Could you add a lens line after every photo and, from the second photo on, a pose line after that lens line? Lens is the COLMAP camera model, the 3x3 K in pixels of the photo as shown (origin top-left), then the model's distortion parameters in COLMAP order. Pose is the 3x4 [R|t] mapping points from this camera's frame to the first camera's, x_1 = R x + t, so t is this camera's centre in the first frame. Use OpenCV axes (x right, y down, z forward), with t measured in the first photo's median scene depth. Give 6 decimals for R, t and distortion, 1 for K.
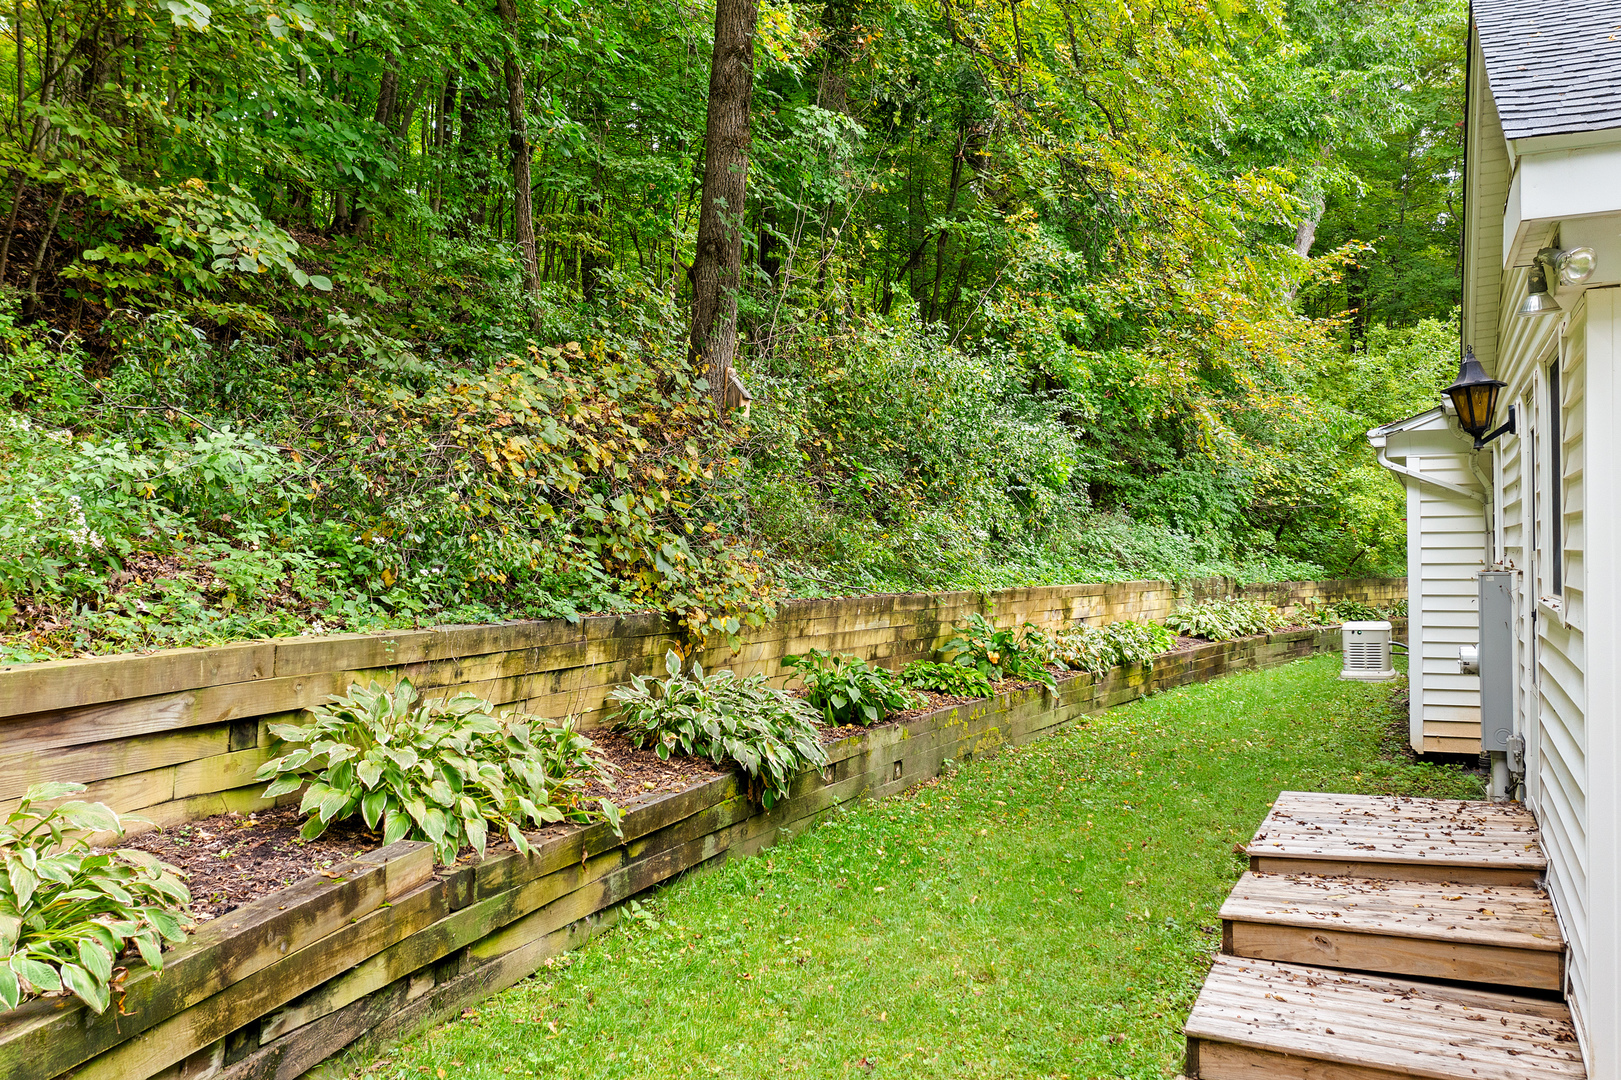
lens RADIAL K [[1303.1, 0, 813.0], [0, 1303.1, 539.3], [0, 0, 1]] dist [-0.012709, 0.006965]
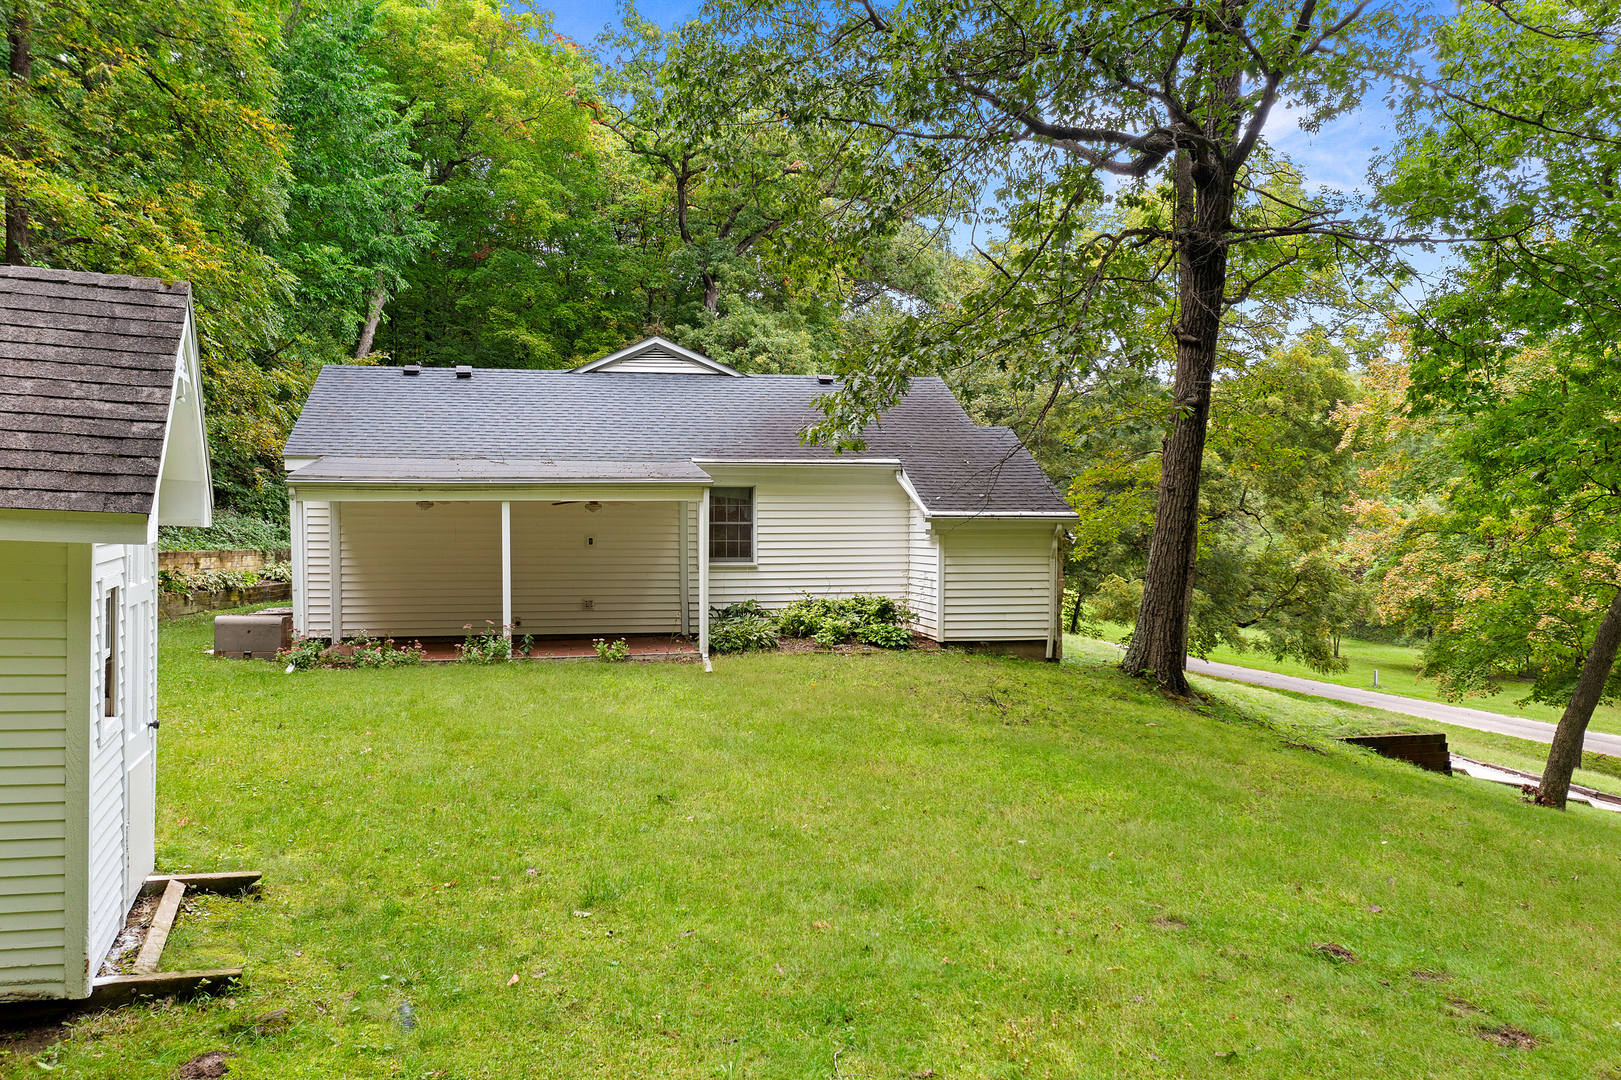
lens RADIAL K [[1303.1, 0, 802.3], [0, 1303.1, 555.9], [0, 0, 1]] dist [-0.012709, 0.006965]
pose [[0.809837, -0.005103, 0.586633, -0.208081], [-0.009918, 0.999700, 0.022389, -0.008438], [-0.586572, -0.023950, 0.809543, -1.081516]]
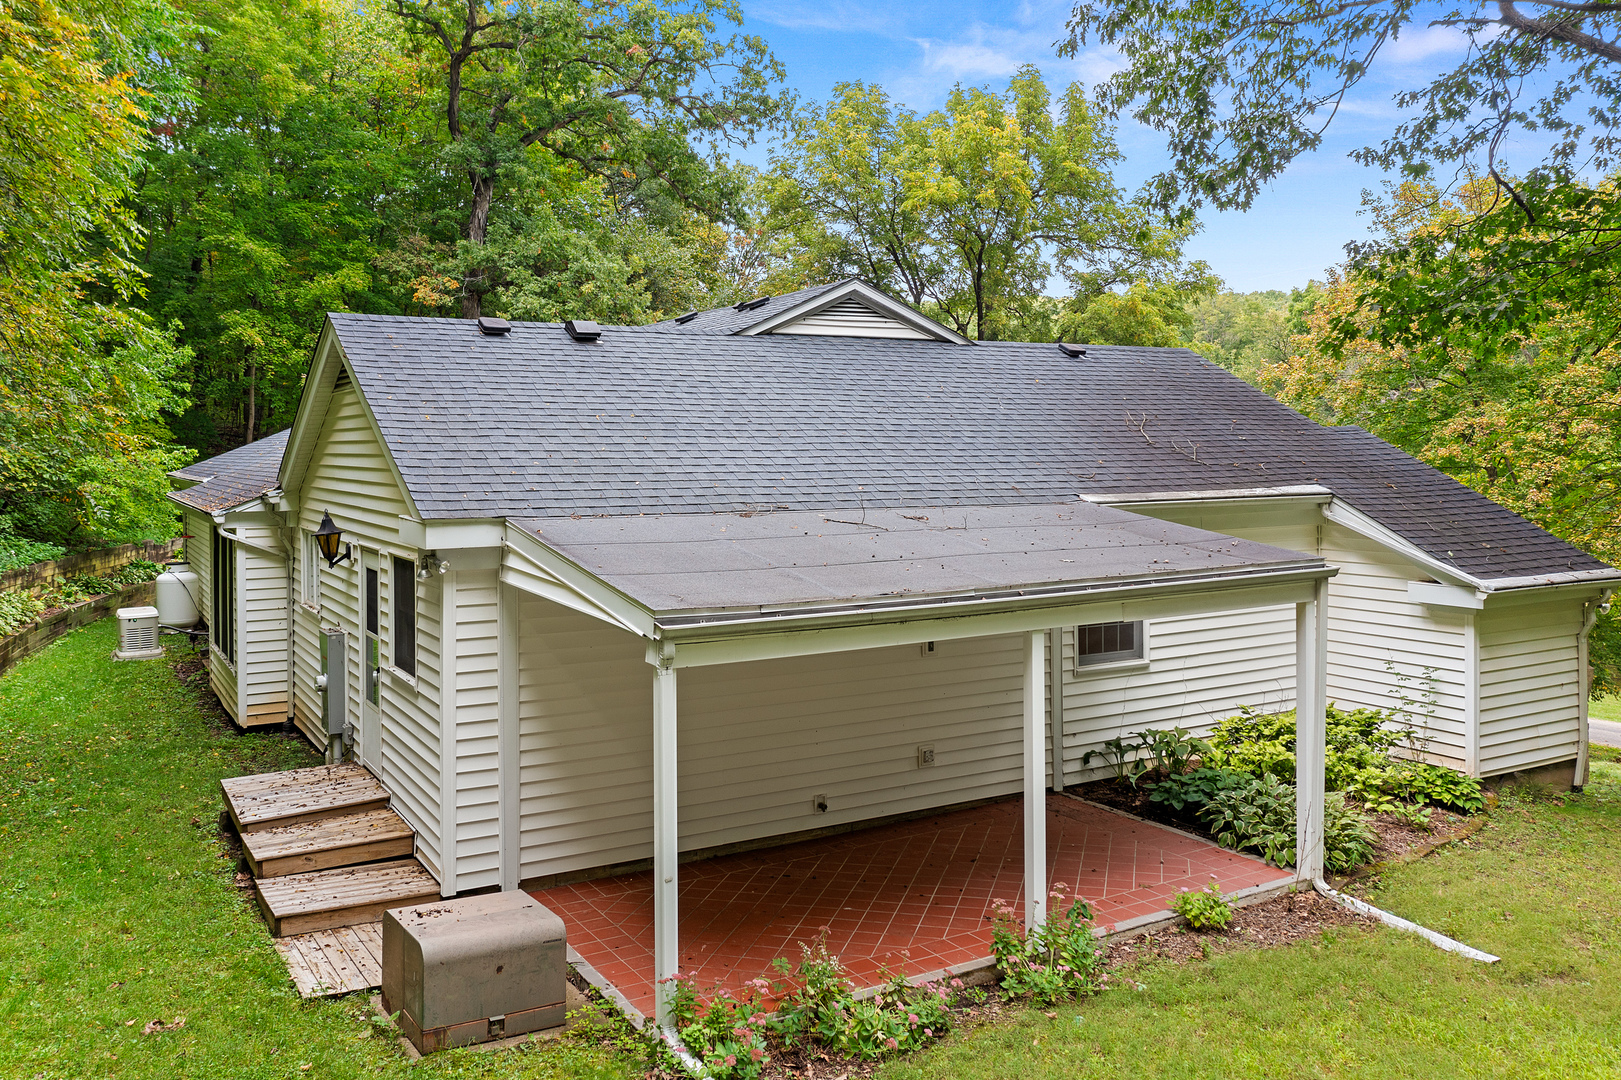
lens RADIAL K [[1303.1, 0, 809.1], [0, 1303.1, 441.4], [0, 0, 1]] dist [-0.012709, 0.006965]
pose [[0.562011, 0.005007, 0.827115, -0.268556], [-0.003401, 0.999987, -0.003742, -0.106585], [-0.827123, -0.000710, 0.562021, -0.247738]]
